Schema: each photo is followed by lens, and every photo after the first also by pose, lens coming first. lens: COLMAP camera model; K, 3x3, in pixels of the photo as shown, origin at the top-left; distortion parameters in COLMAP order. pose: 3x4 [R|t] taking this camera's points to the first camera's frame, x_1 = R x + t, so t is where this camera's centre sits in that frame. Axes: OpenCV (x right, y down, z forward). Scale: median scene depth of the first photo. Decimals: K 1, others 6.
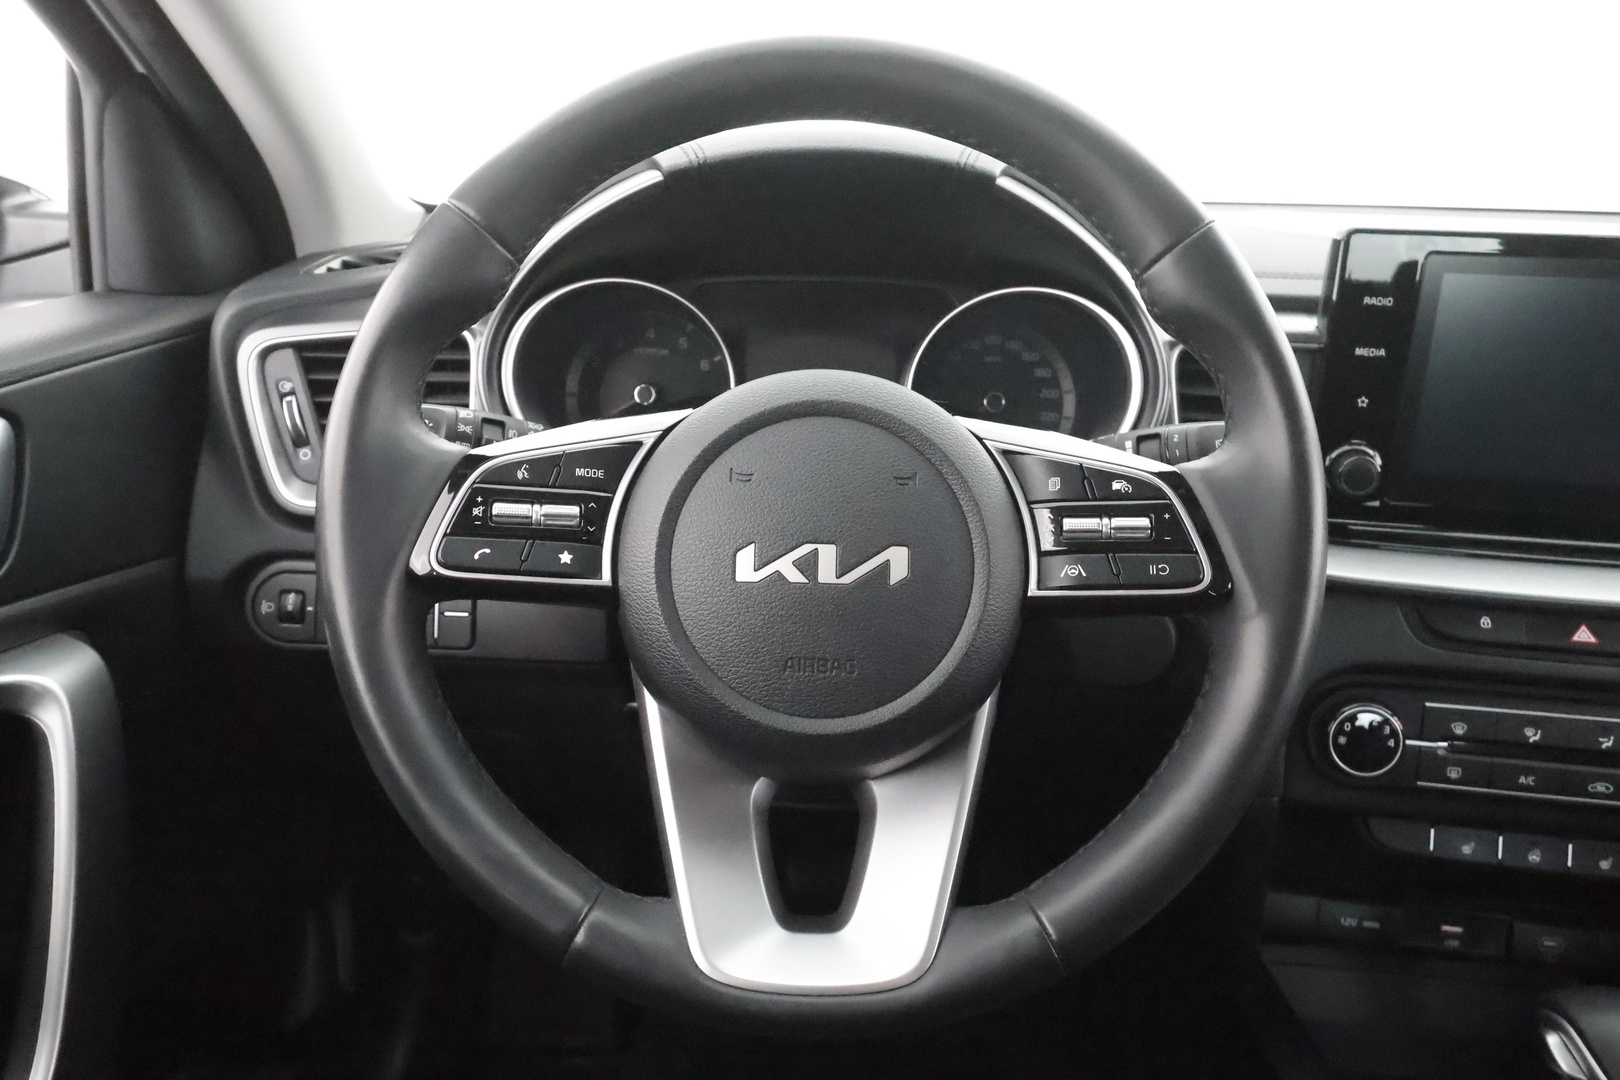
lens RADIAL K [[1159.1, 0, 812.5], [0, 1159.1, 537.4], [0, 0, 1]] dist [0.003708, -0.000861]
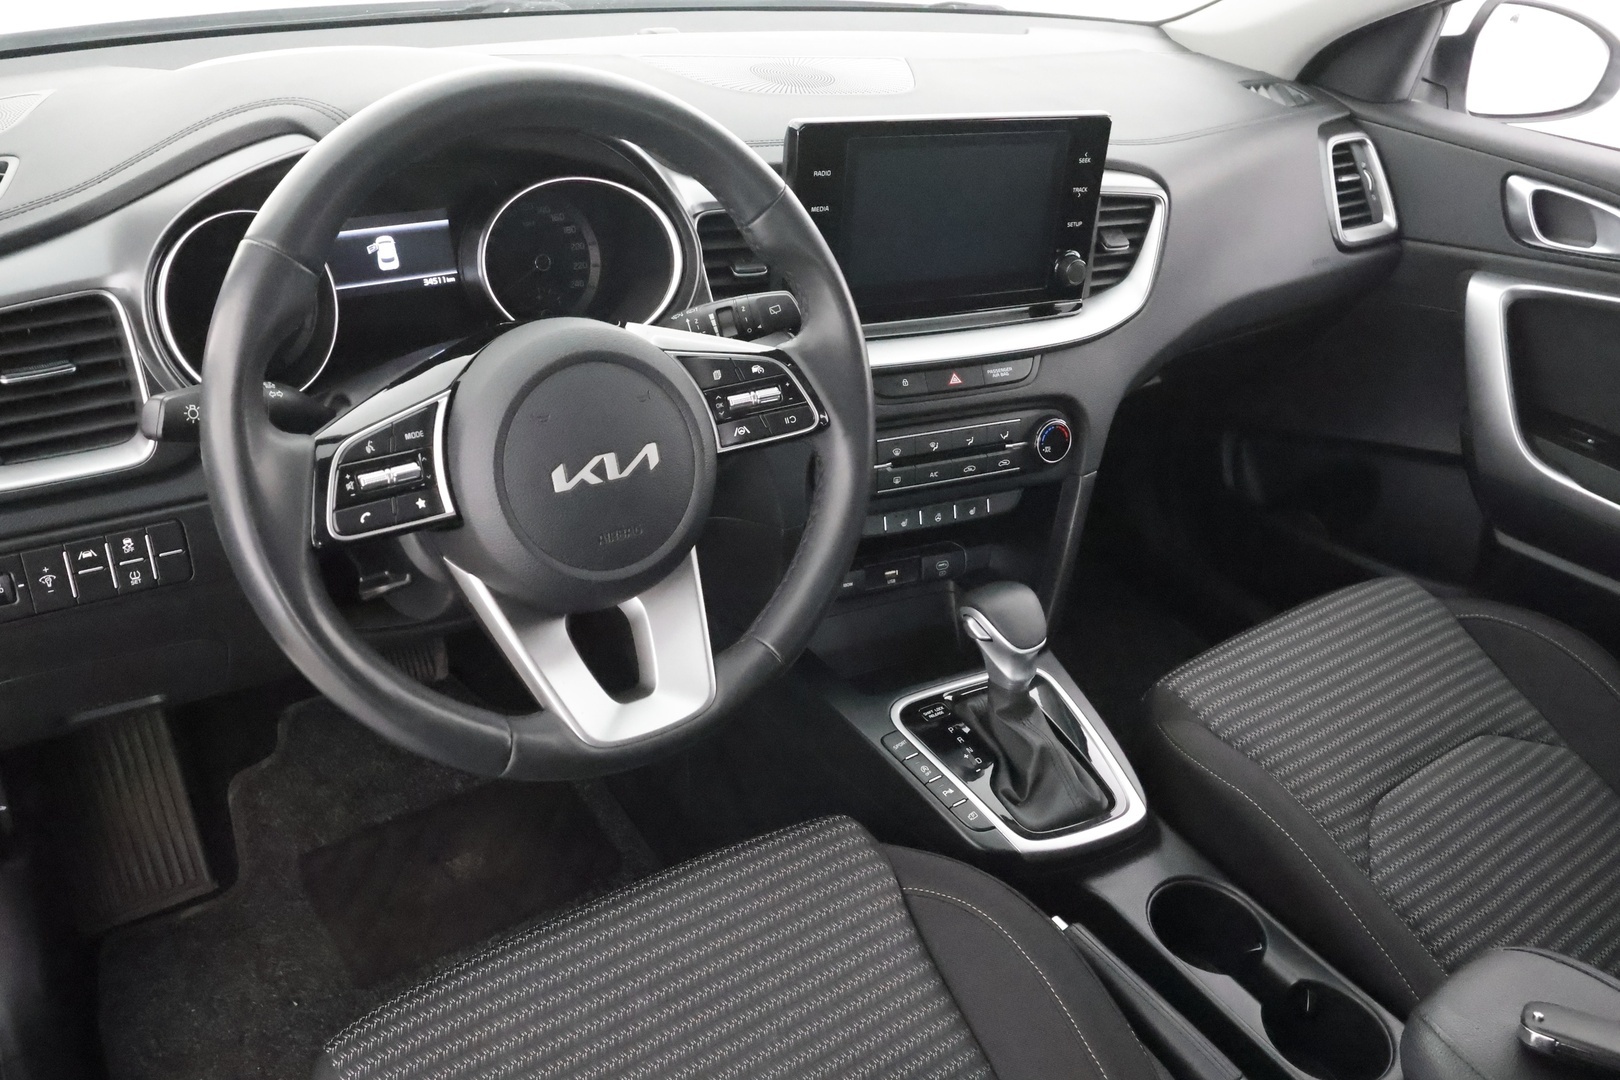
lens RADIAL K [[1271.7, 0, 812.1], [0, 1271.7, 547.9], [0, 0, 1]] dist [0.003643, -0.013324]
pose [[0.811729, -0.263406, 0.521262, -0.469233], [0.120121, 0.948734, 0.292361, -0.231467], [-0.571548, -0.174703, 0.801755, -0.331459]]
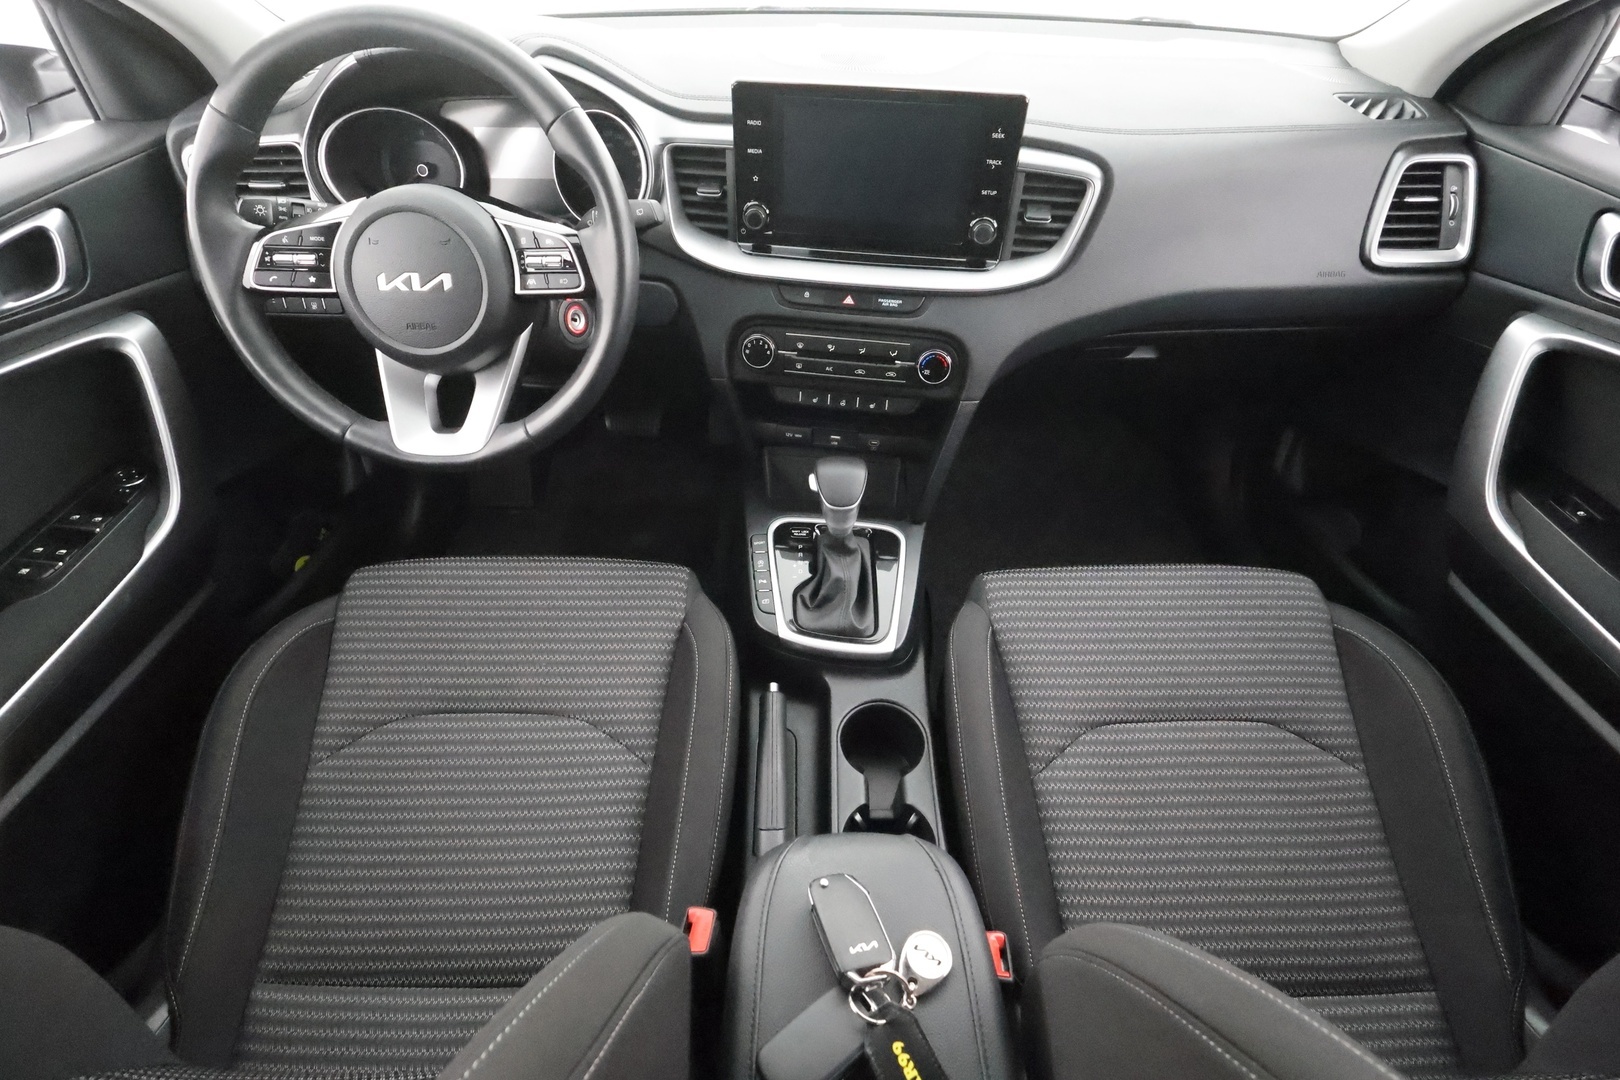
lens RADIAL K [[753.6, 0, 810.2], [0, 753.6, 543.8], [0, 0, 1]] dist [-0.000675, 0.000102]
pose [[0.999863, -0.016313, 0.002638, 0.582206], [0.013772, 0.910817, 0.412581, -0.082043], [-0.009133, -0.412489, 0.910917, -0.456552]]
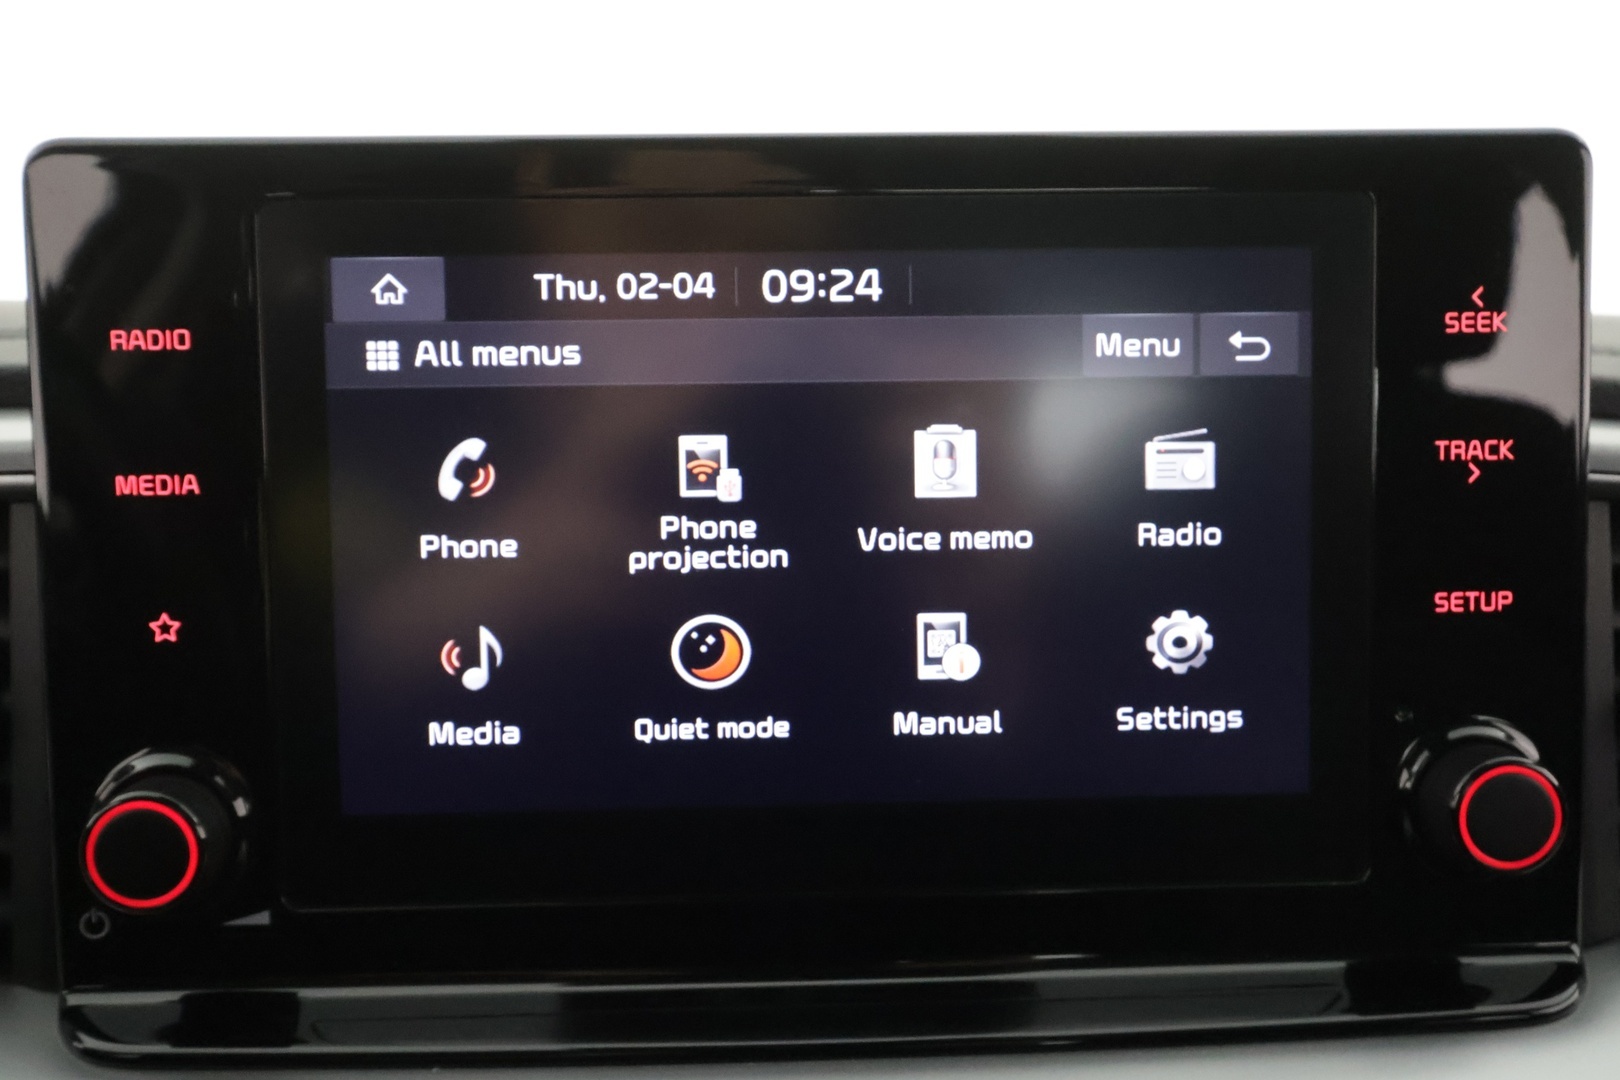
lens RADIAL K [[1271.7, 0, 811.0], [0, 1271.7, 544.1], [0, 0, 1]] dist [0.003643, -0.013324]
pose [[0.982796, -0.059506, 0.174844, 0.628488], [0.096027, 0.973294, -0.208514, -0.046331], [-0.157767, 0.221717, 0.962264, 0.631199]]
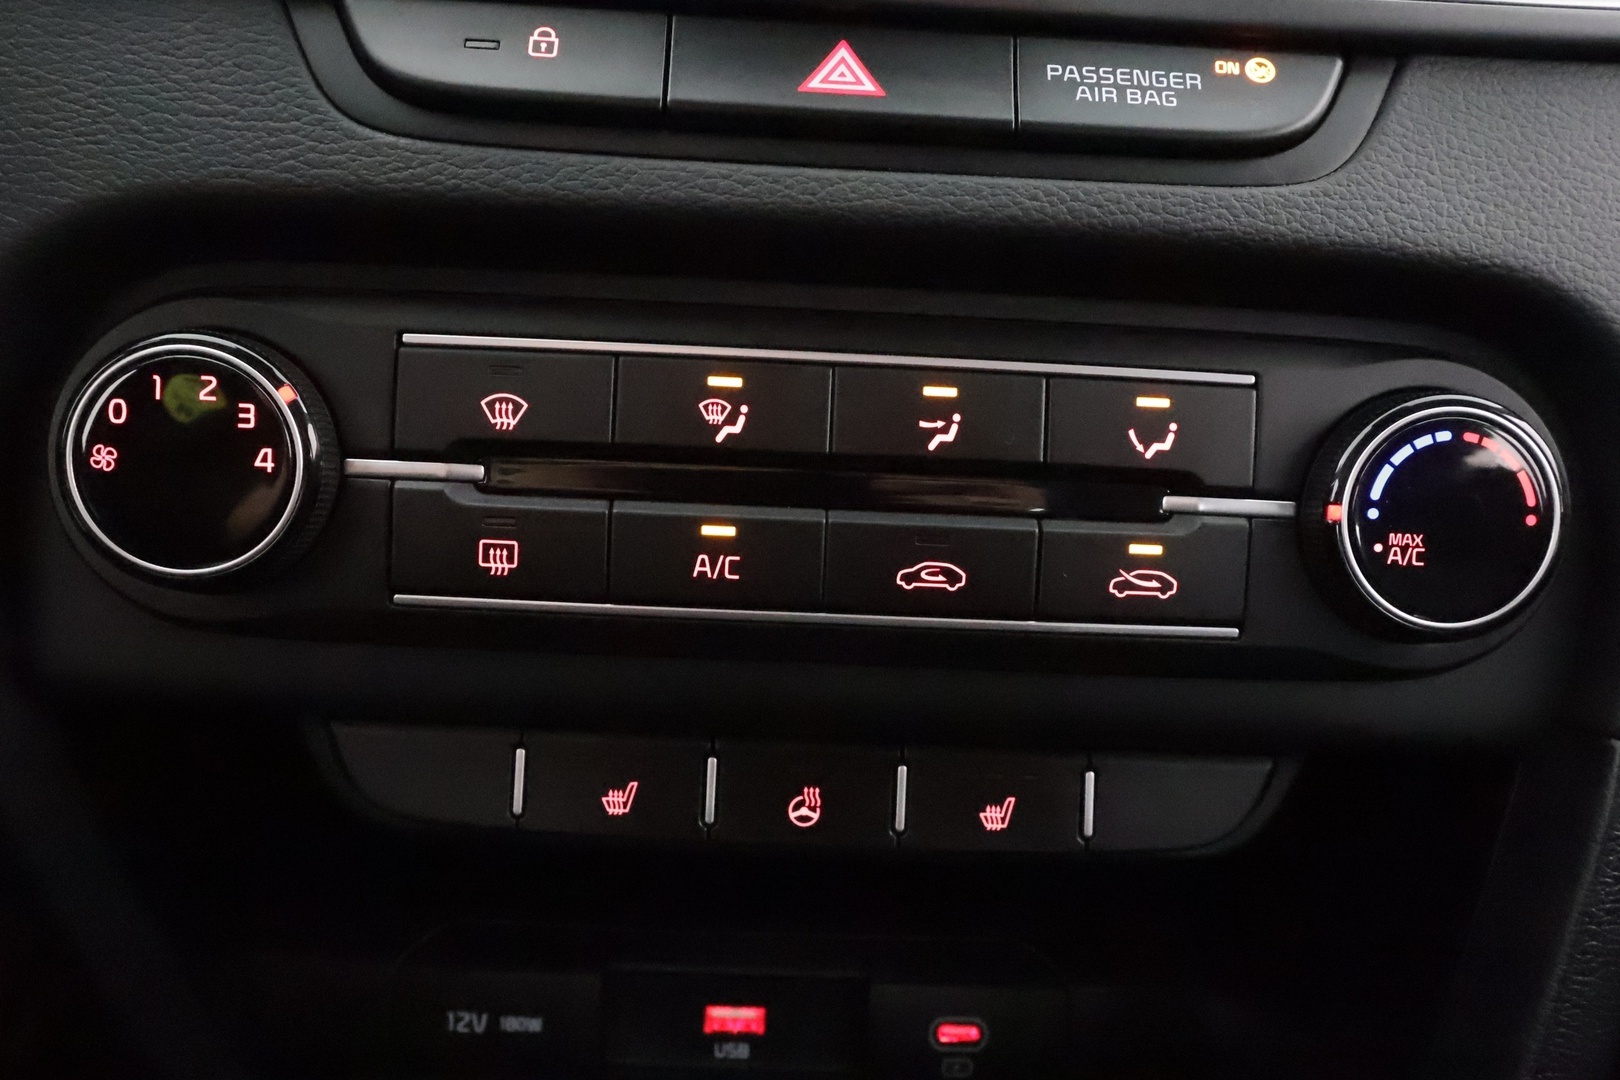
lens RADIAL K [[1271.7, 0, 815.6], [0, 1271.7, 547.9], [0, 0, 1]] dist [0.003643, -0.013324]
pose [[0.984134, -0.034124, 0.174113, 0.594997], [0.032906, 0.999410, 0.009880, 0.206135], [-0.174347, -0.003994, 0.984676, 0.669766]]
